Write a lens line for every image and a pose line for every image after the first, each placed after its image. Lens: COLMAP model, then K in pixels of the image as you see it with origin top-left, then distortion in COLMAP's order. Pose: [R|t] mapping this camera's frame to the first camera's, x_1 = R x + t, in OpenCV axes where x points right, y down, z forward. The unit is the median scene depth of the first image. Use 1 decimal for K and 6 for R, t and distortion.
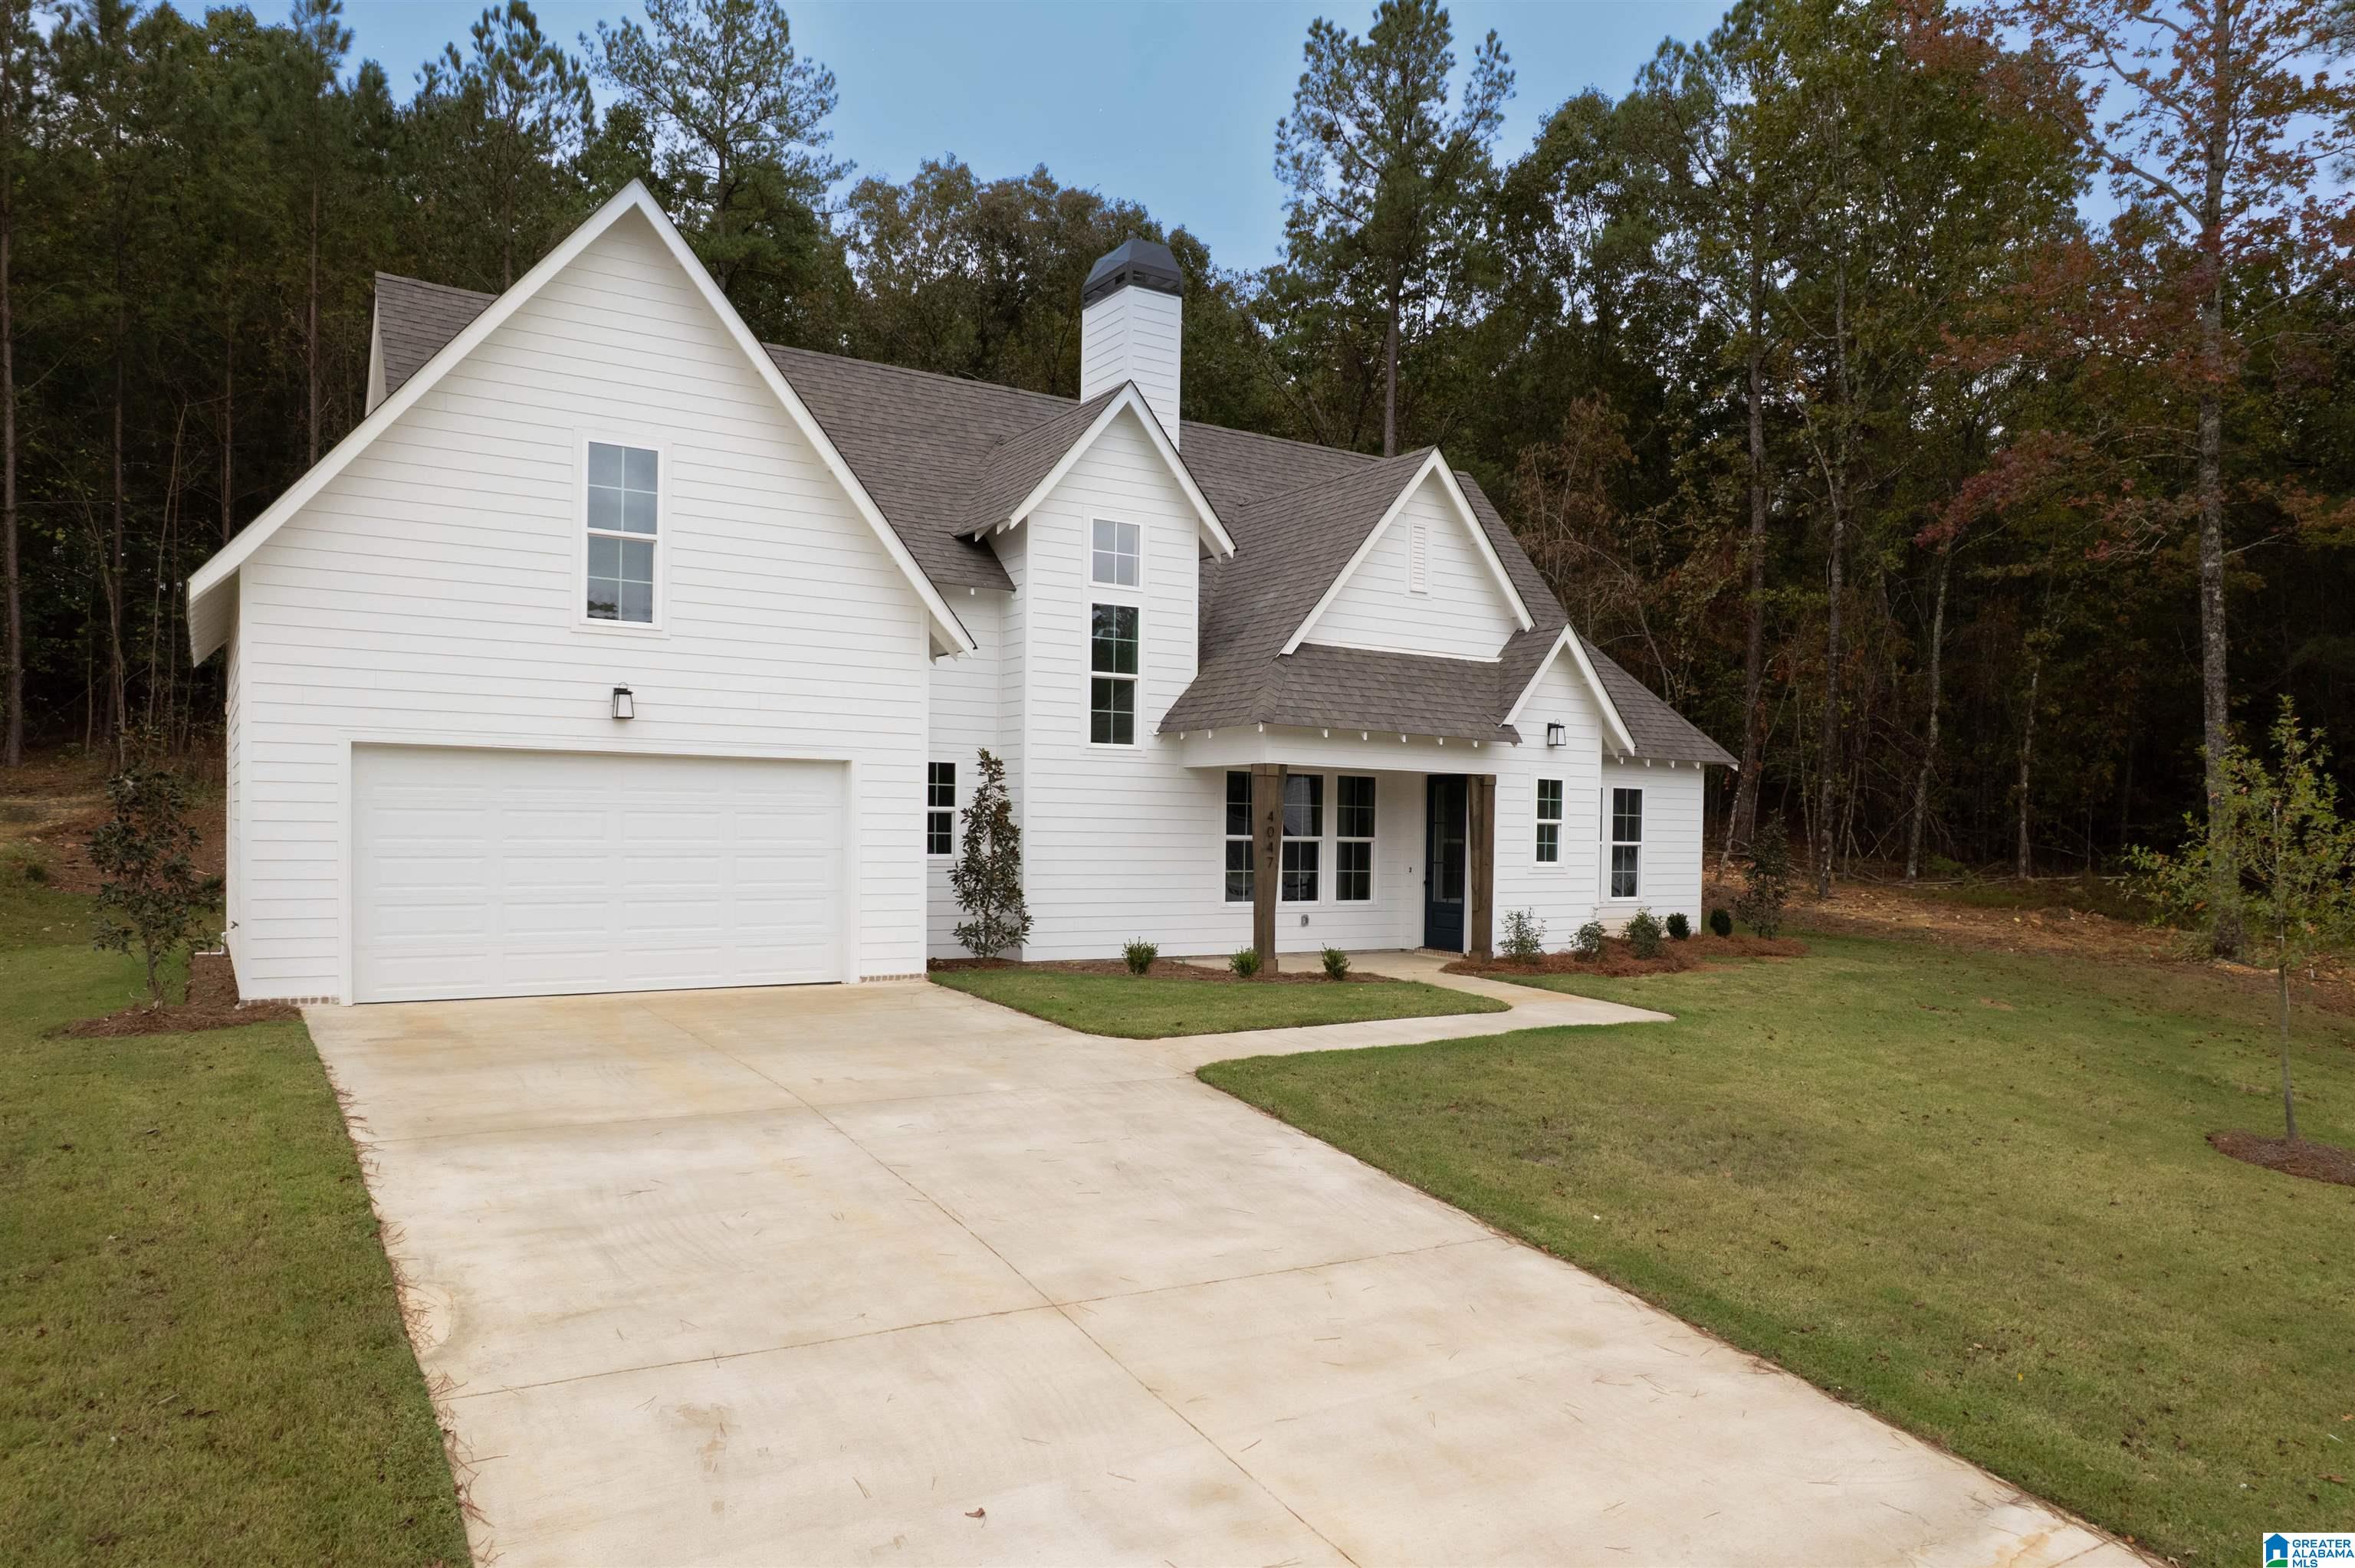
lens RADIAL K [[1523.4, 0, 1172.9], [0, 1523.4, 844.4], [0, 0, 1]] dist [-0.003301, -0.000381]
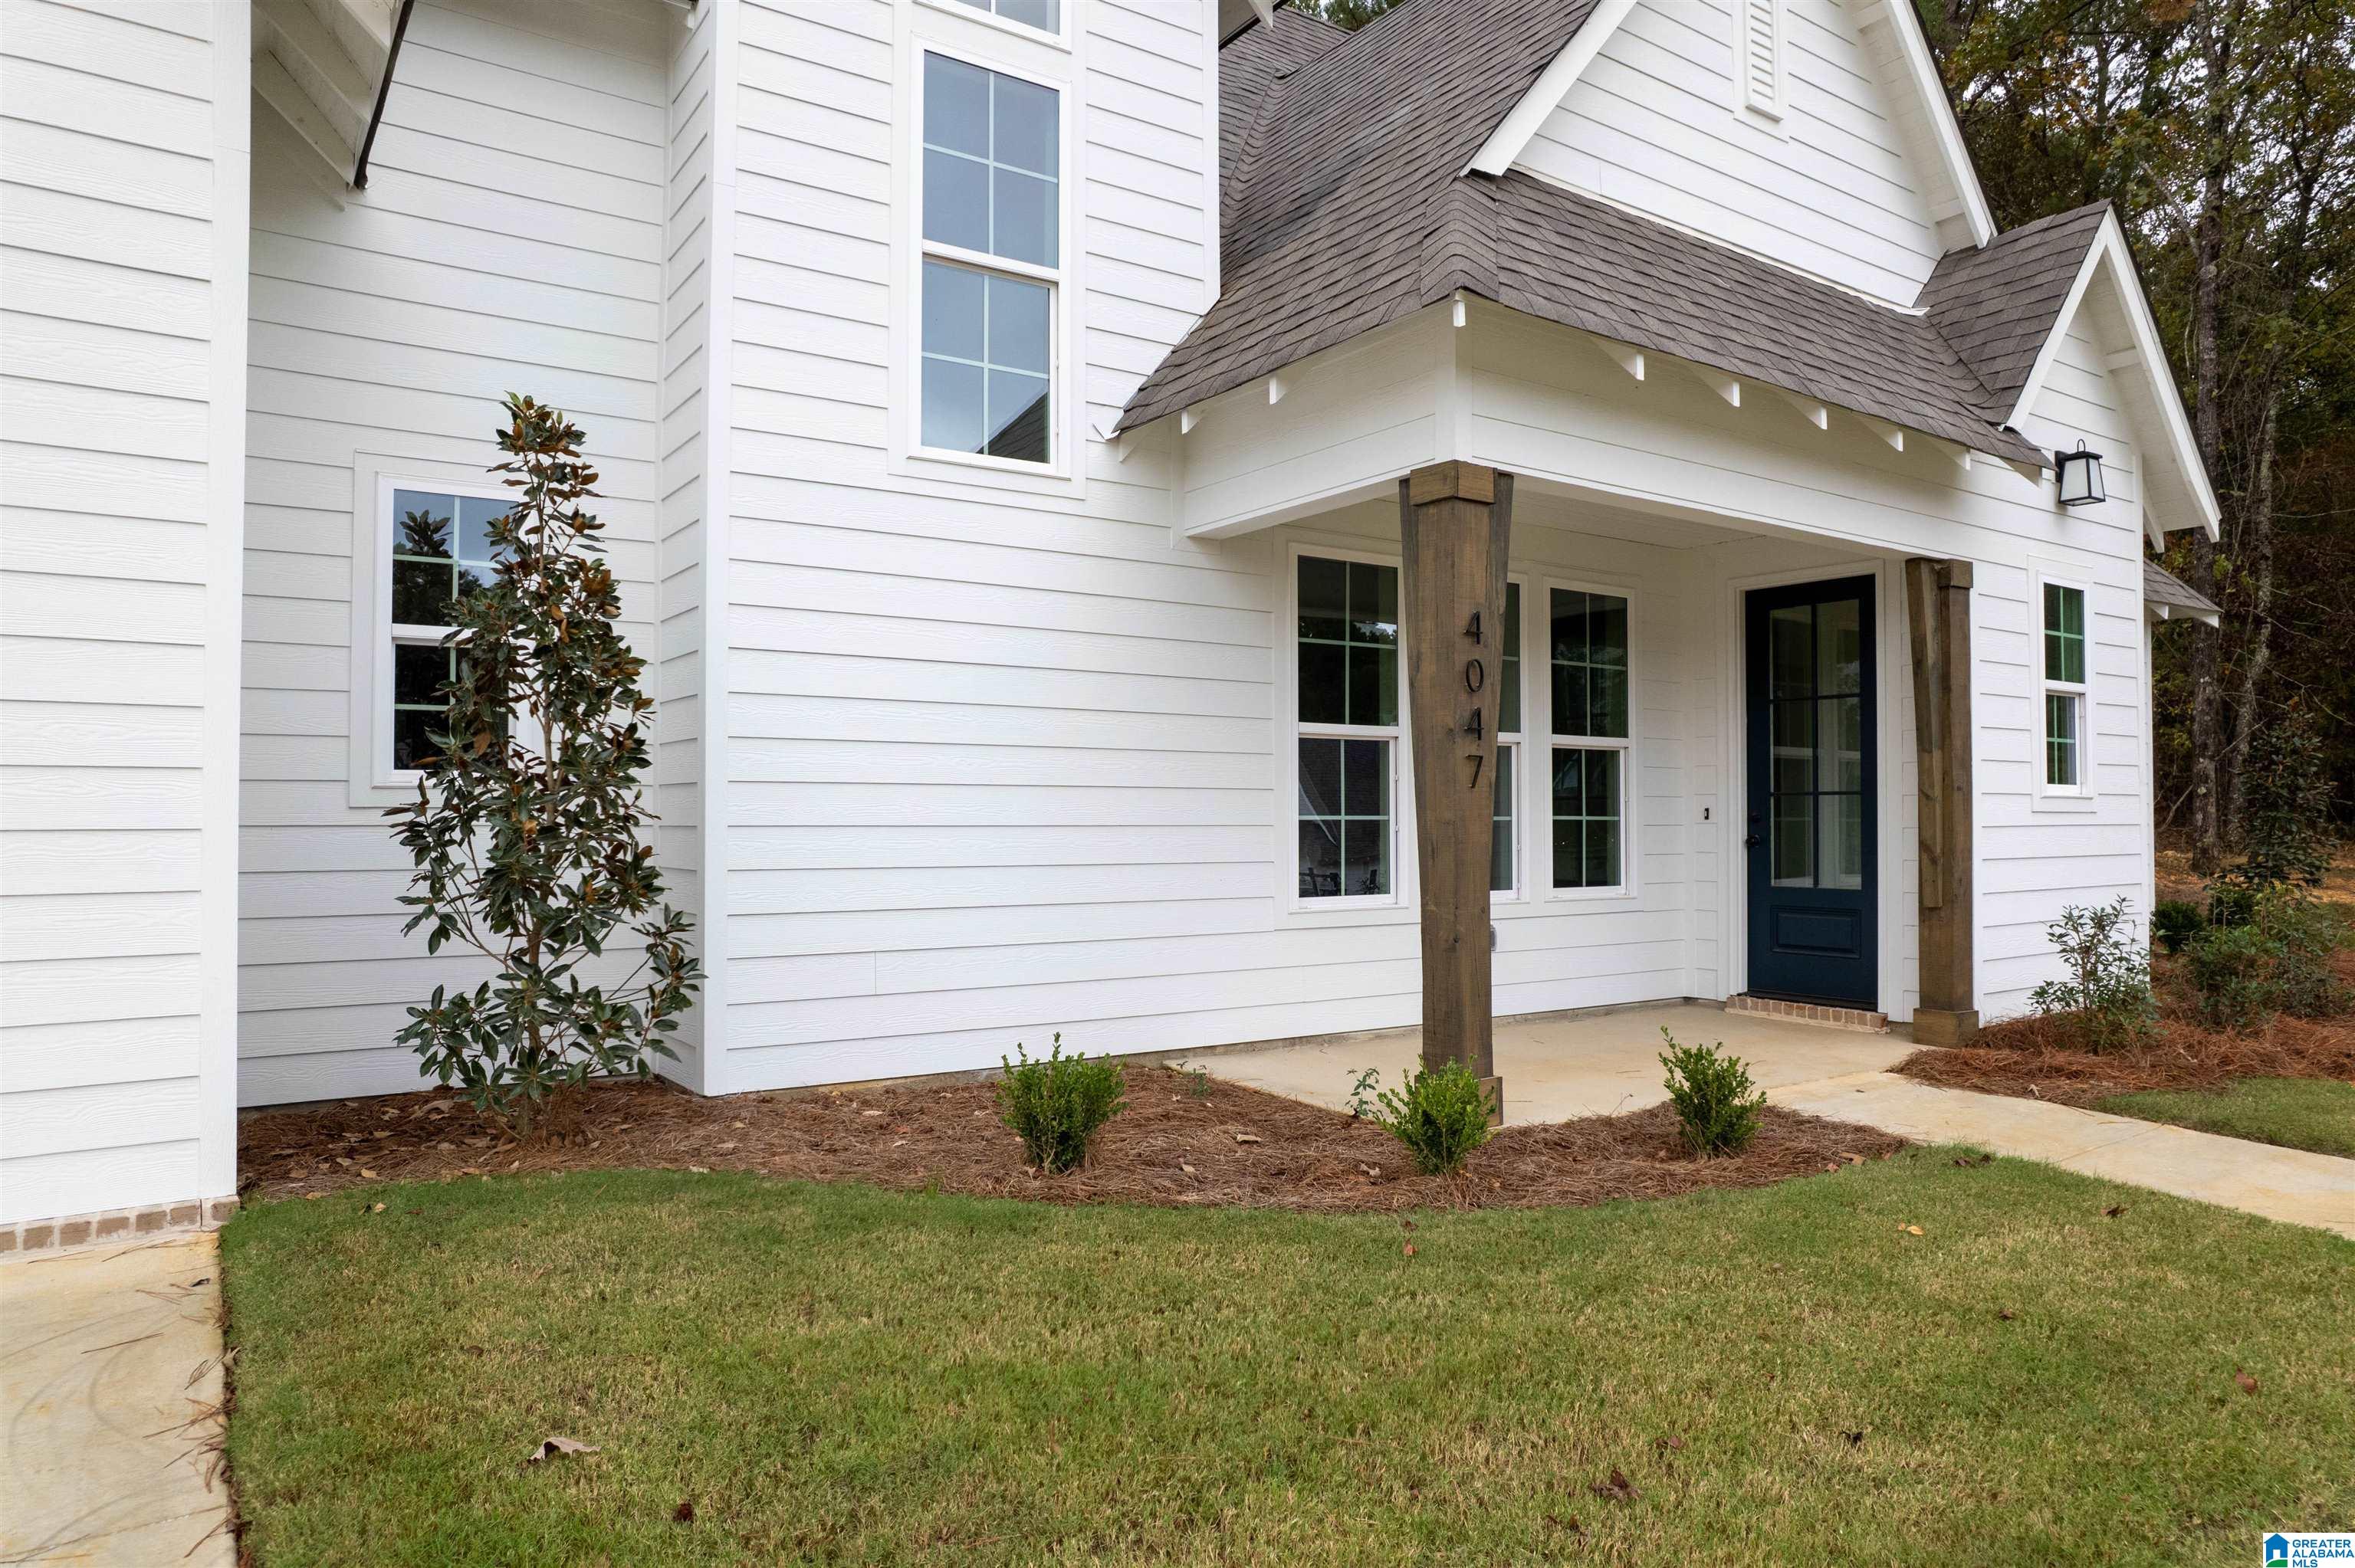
lens RADIAL K [[1496.3, 0, 1184.6], [0, 1496.3, 791.1], [0, 0, 1]] dist [-0.008156, -0.001032]
pose [[0.999478, -0.015295, 0.028458, -0.005216], [0.016091, 0.999480, -0.027961, 0.021574], [-0.028016, 0.028404, 0.999204, 0.625099]]
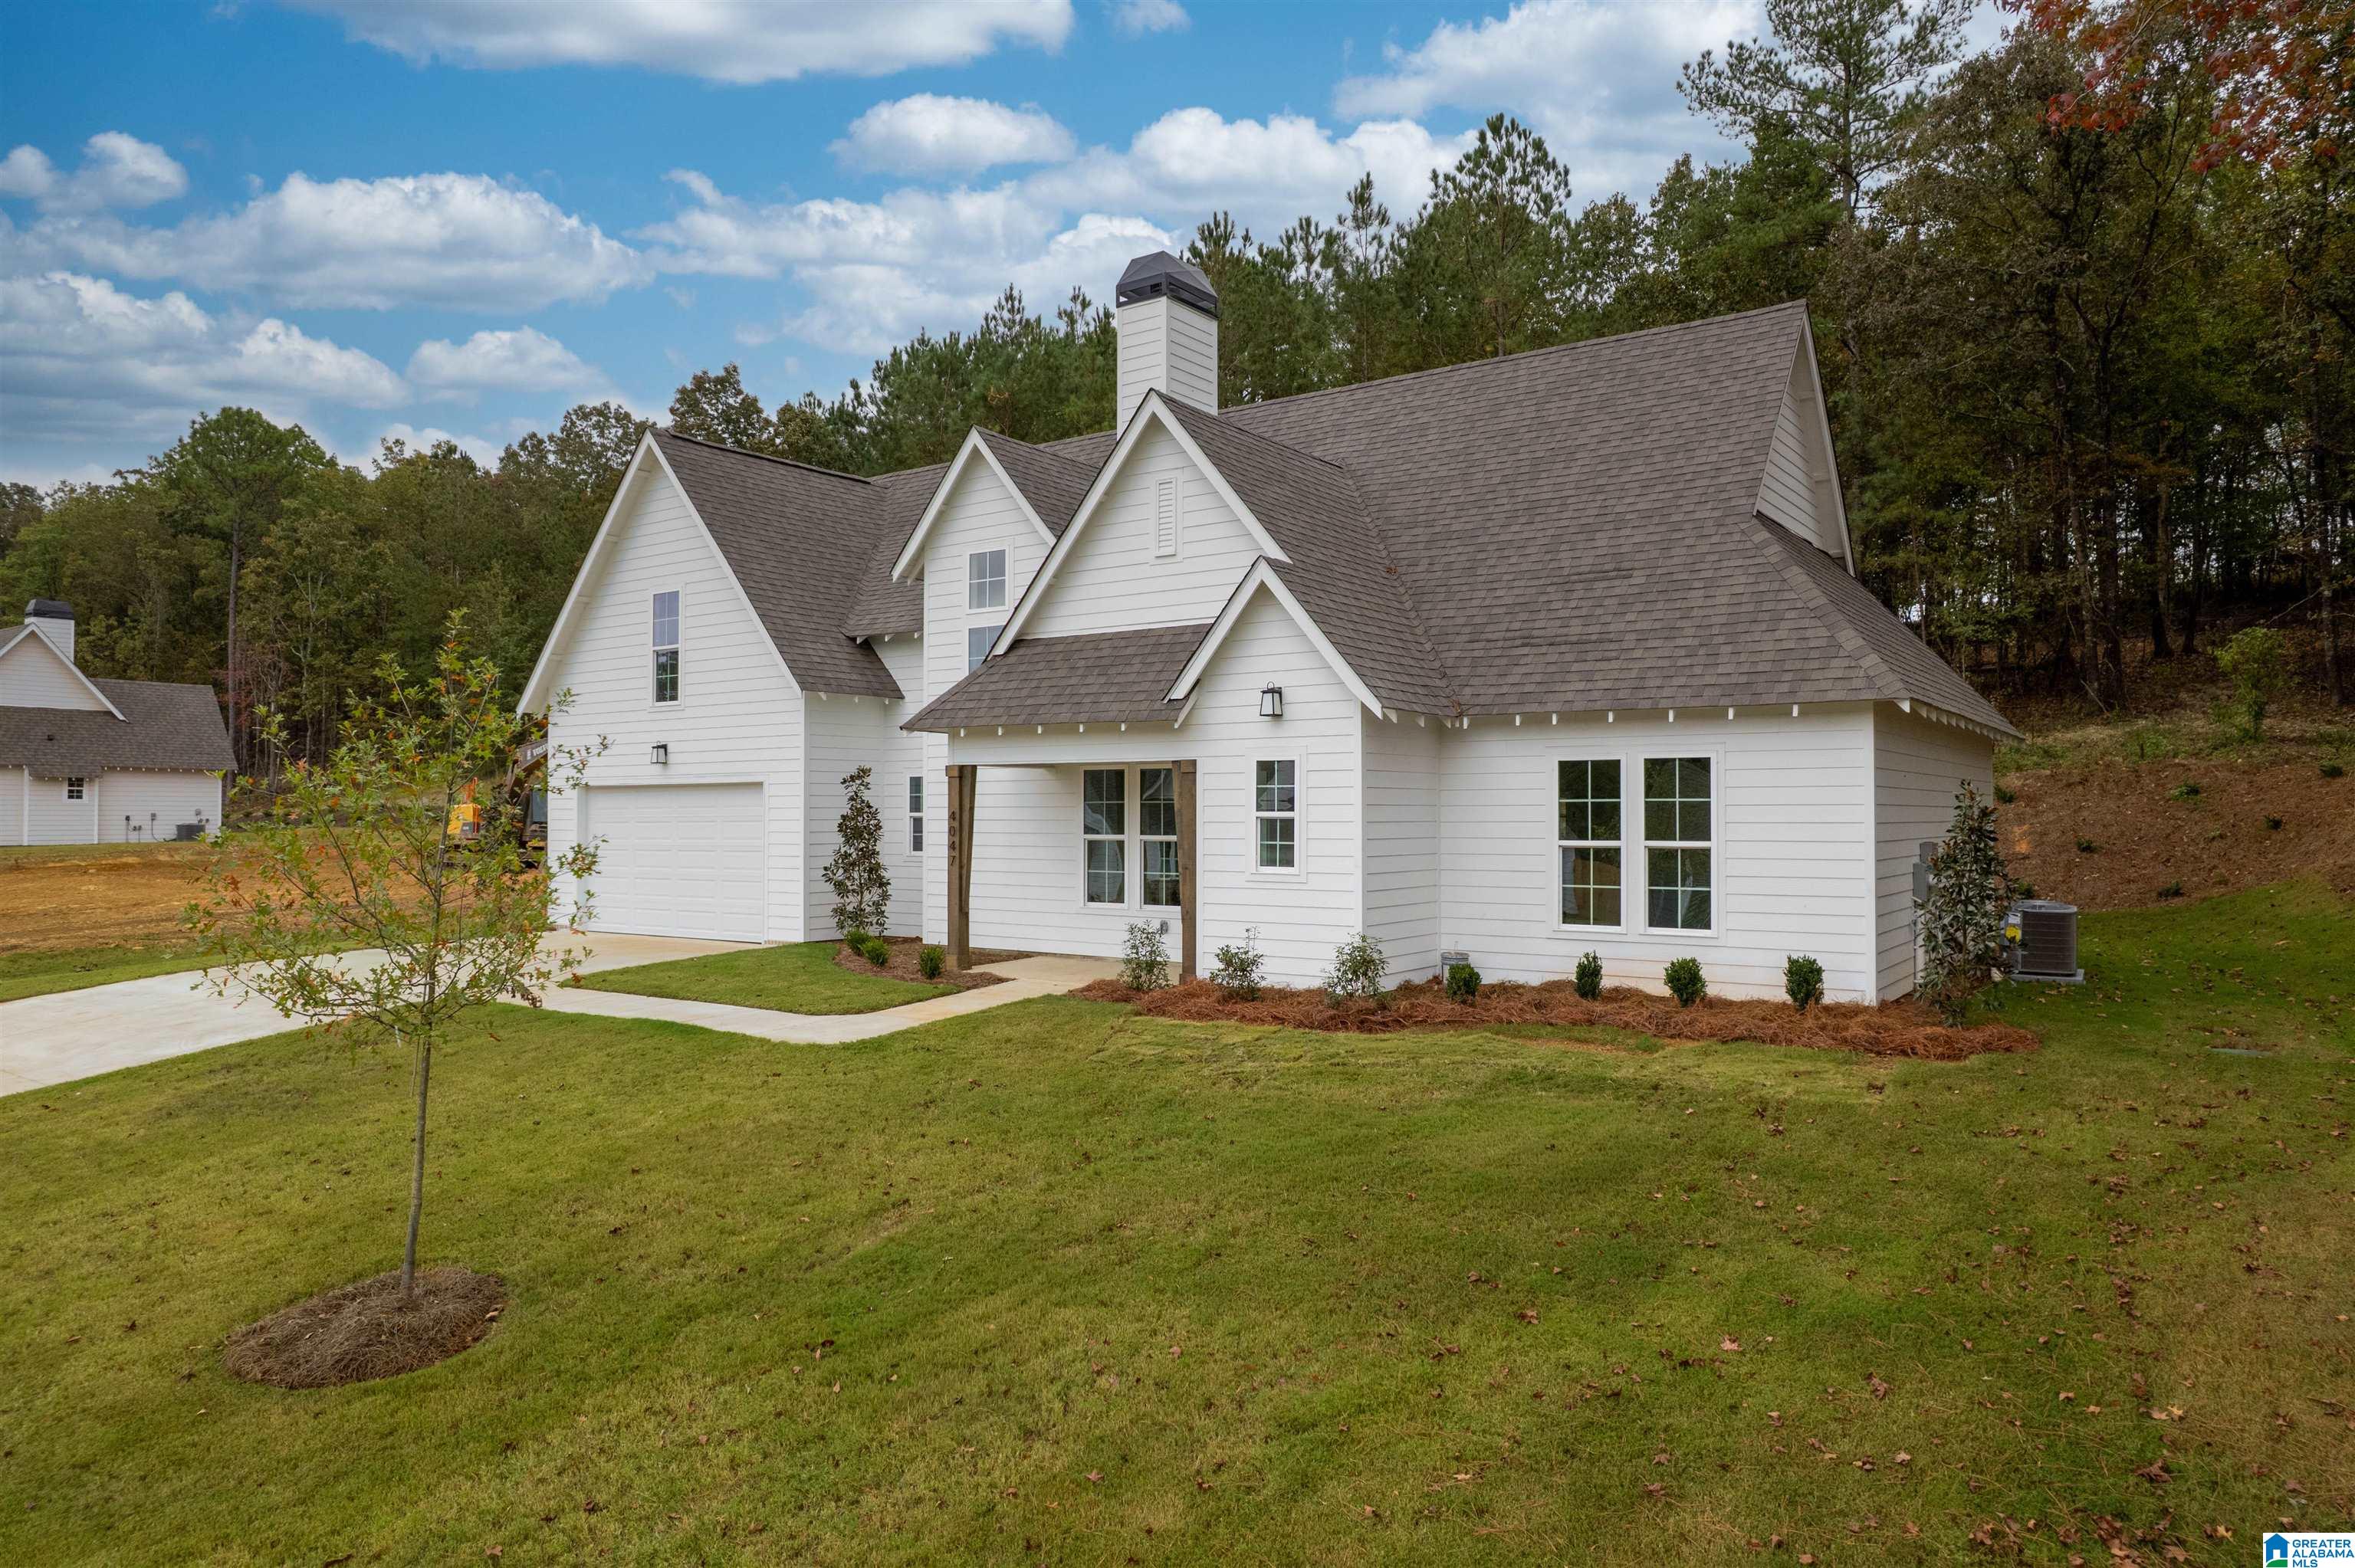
lens RADIAL K [[1496.3, 0, 1184.6], [0, 1496.3, 791.1], [0, 0, 1]] dist [-0.008156, -0.001032]
pose [[0.373297, -0.034099, -0.927085, 0.969030], [-0.005226, 0.999231, -0.038857, 0.003038], [0.927697, 0.019350, 0.372832, 0.700359]]
